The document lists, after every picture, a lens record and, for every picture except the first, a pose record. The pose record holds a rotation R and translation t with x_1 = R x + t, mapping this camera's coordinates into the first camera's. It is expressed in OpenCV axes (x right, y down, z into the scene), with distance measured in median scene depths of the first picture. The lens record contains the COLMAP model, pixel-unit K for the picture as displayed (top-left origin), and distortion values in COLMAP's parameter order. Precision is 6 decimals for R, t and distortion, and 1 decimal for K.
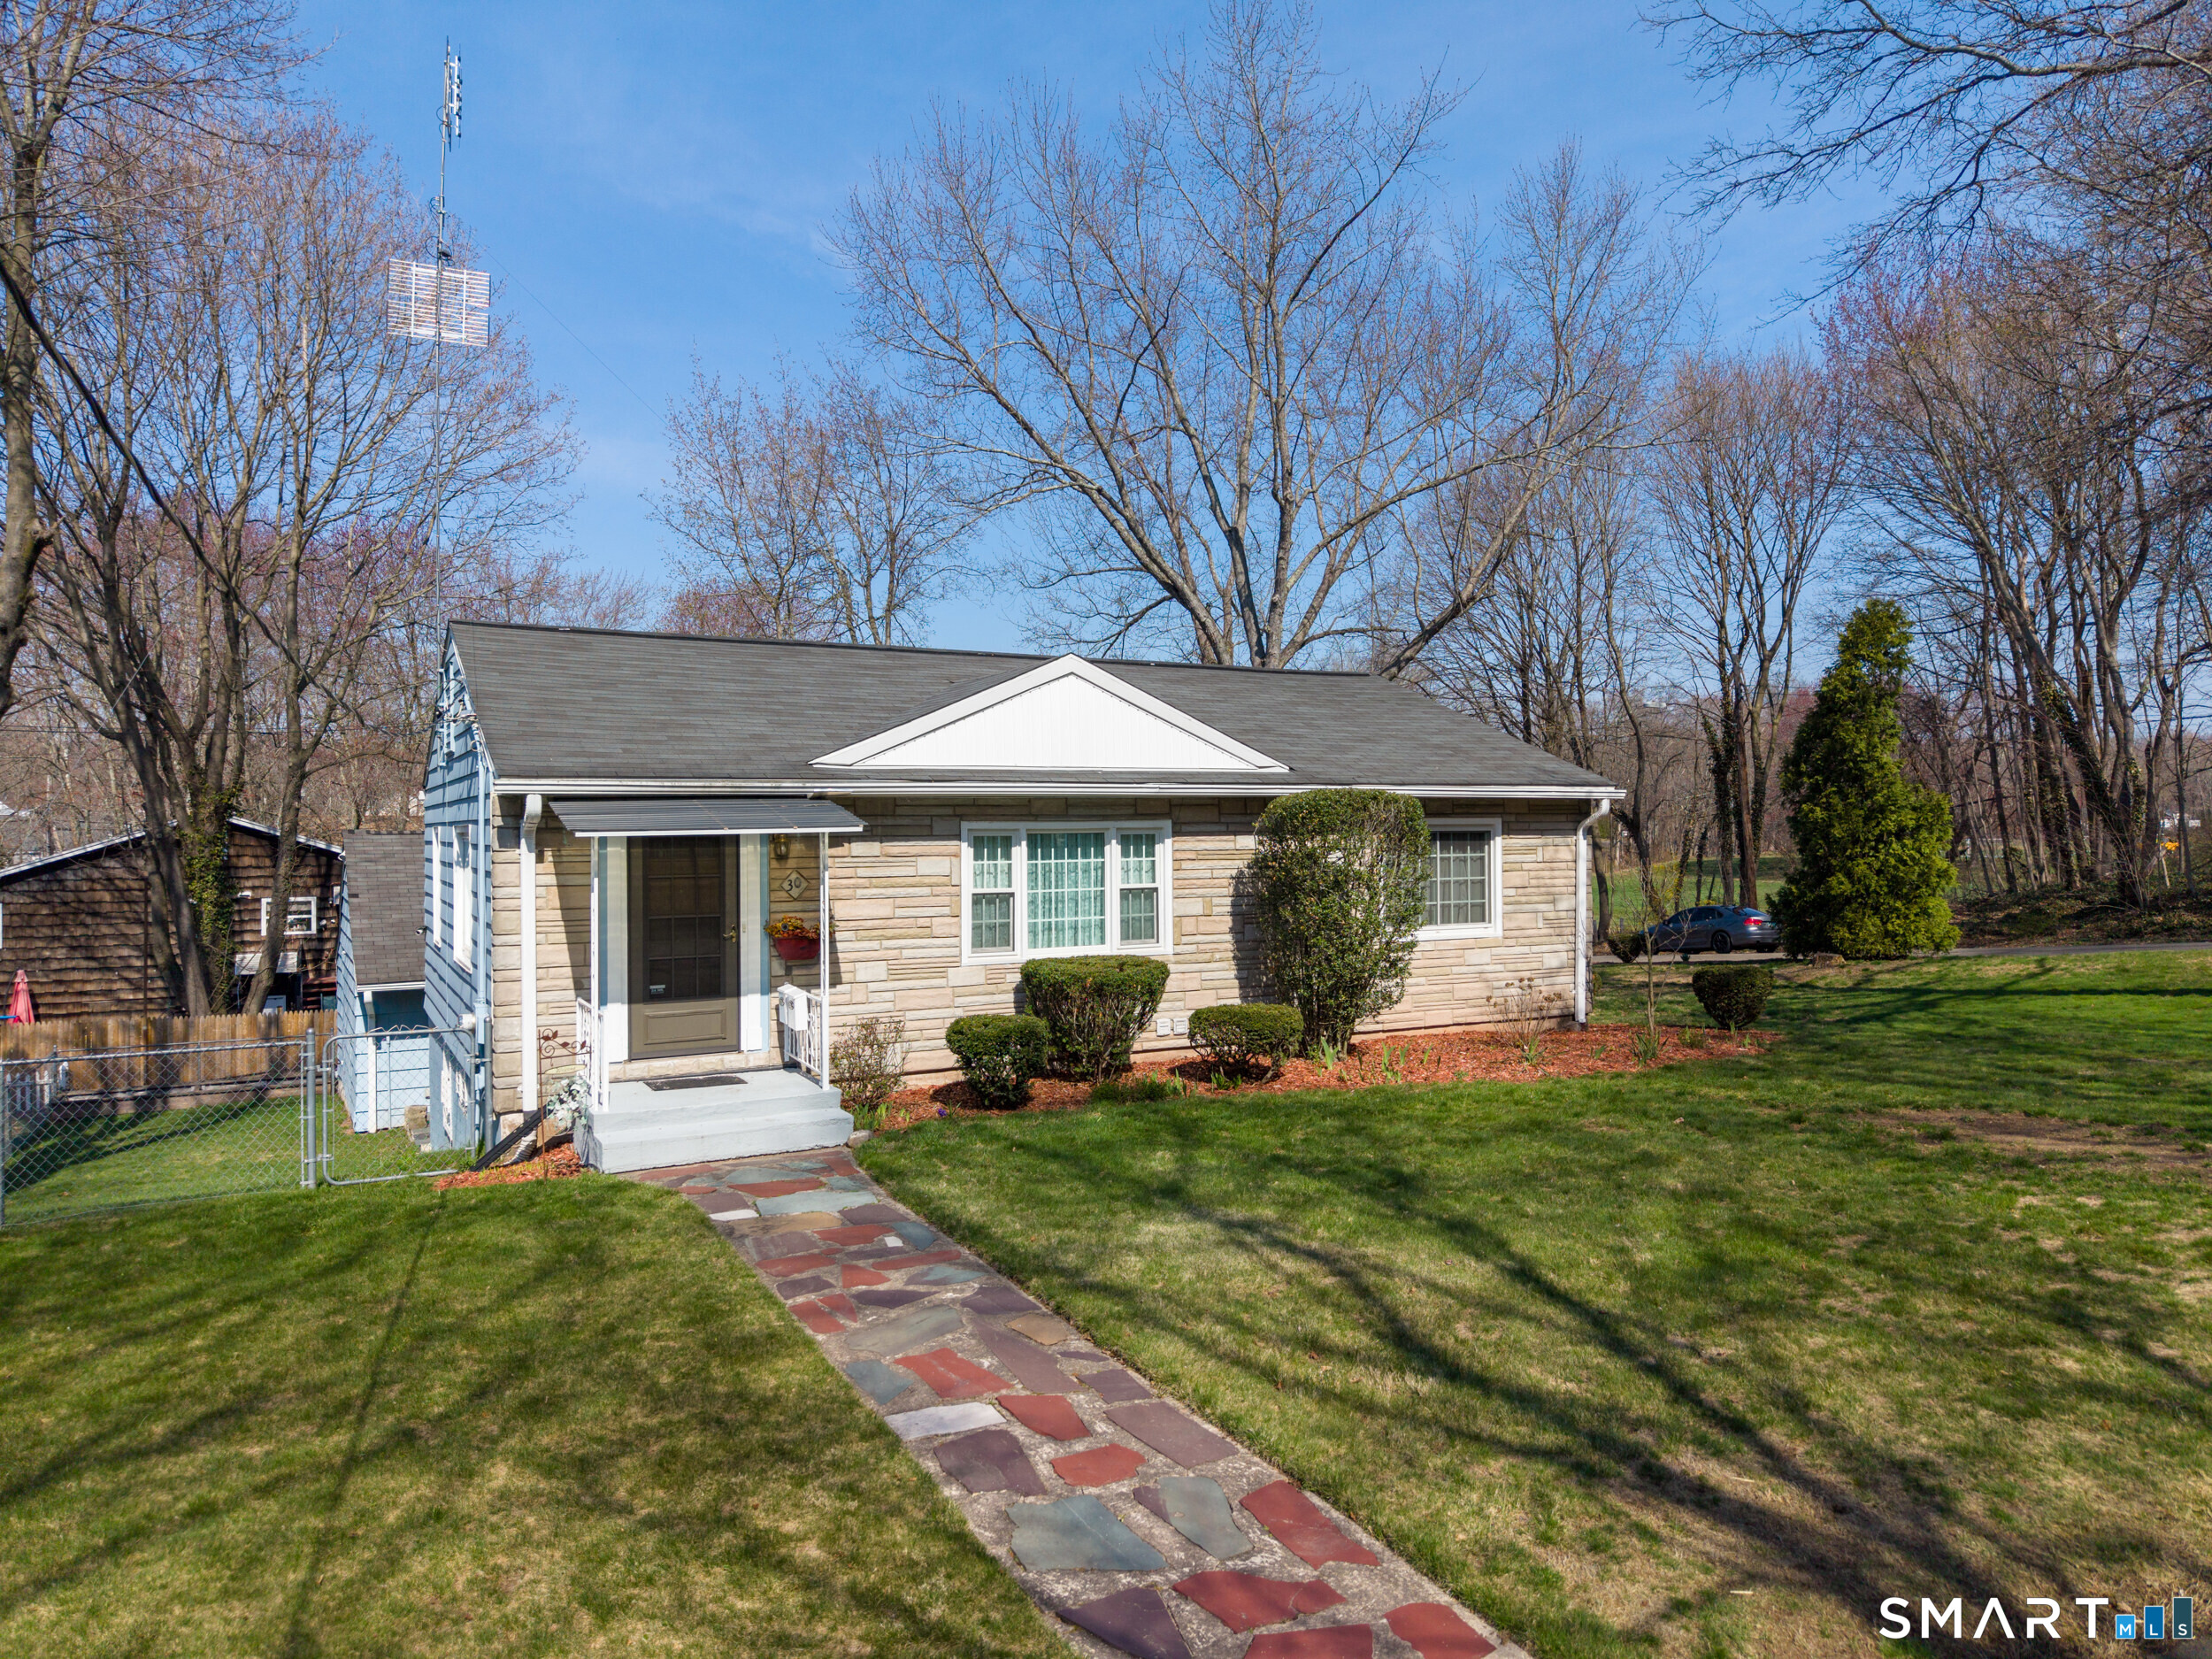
lens RADIAL K [[1486.5, 0, 1083.1], [0, 1486.5, 829.4], [0, 0, 1]] dist [0.008650, -0.012613]
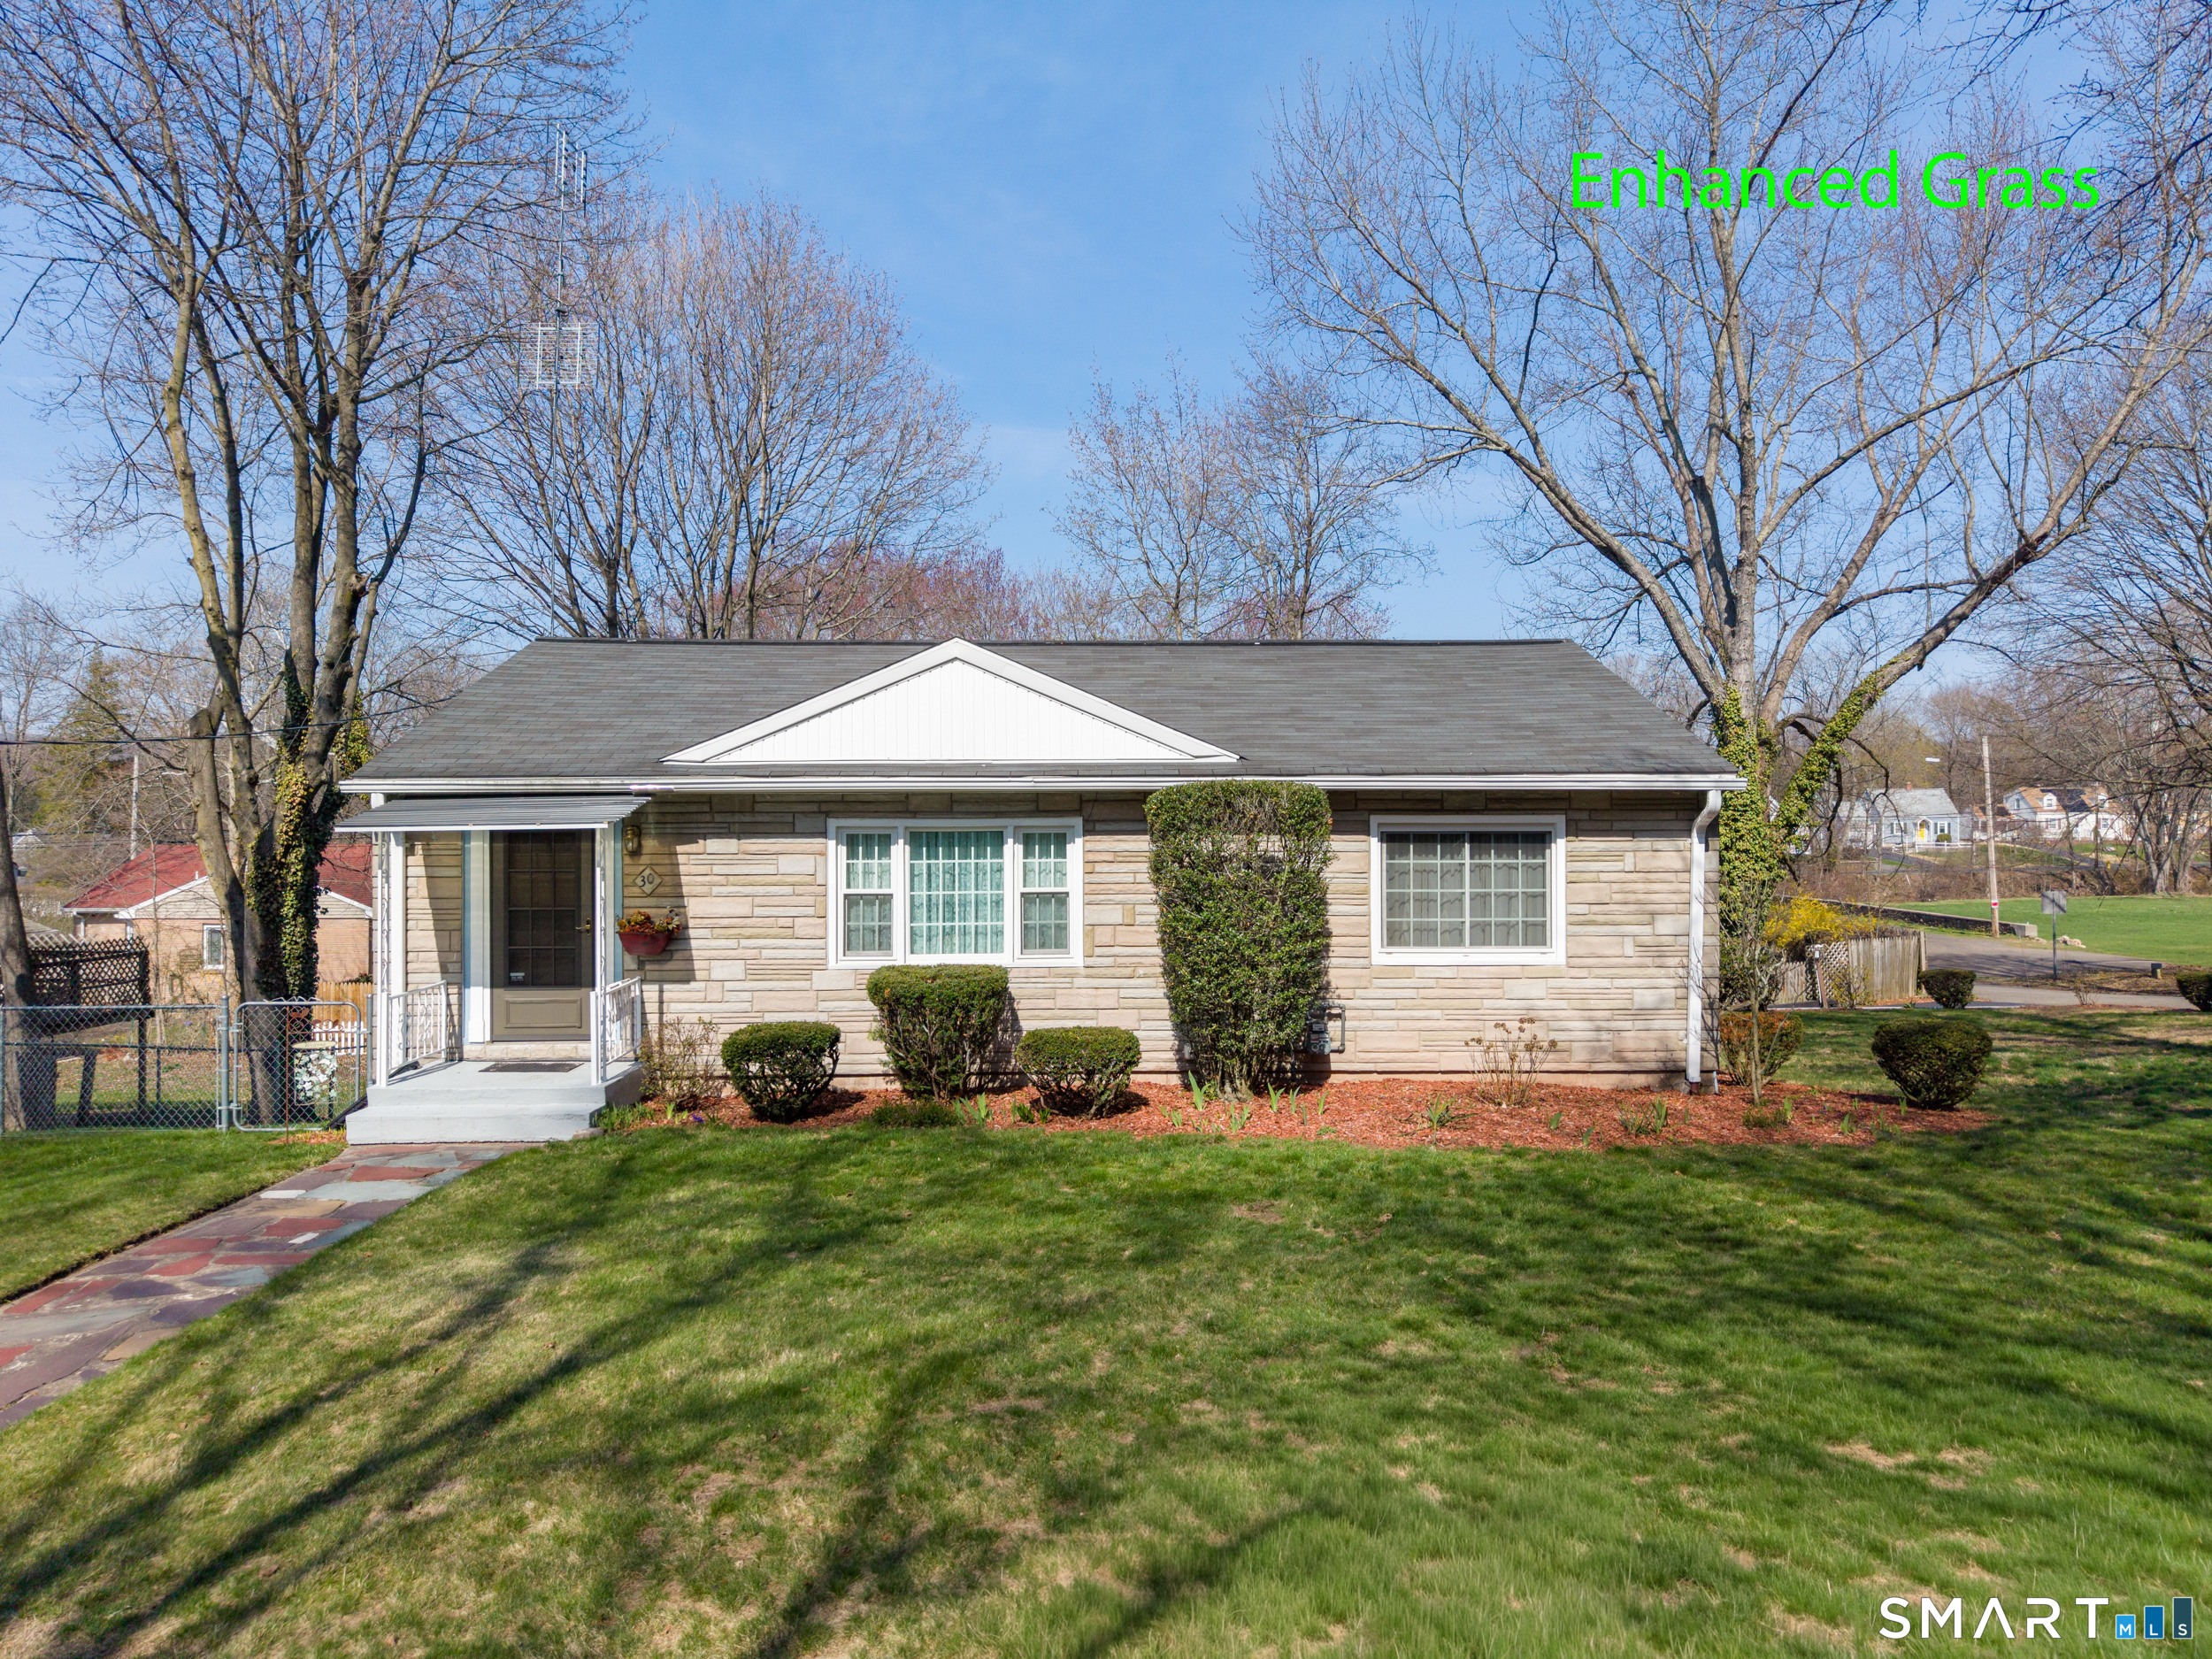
lens RADIAL K [[1486.5, 0, 1104.3], [0, 1486.5, 826.7], [0, 0, 1]] dist [0.008650, -0.012613]
pose [[0.894399, 0.004225, -0.447250, 0.493194], [-0.003783, 0.999991, 0.001881, -0.002428], [0.447254, 0.000009, 0.894407, 0.211008]]
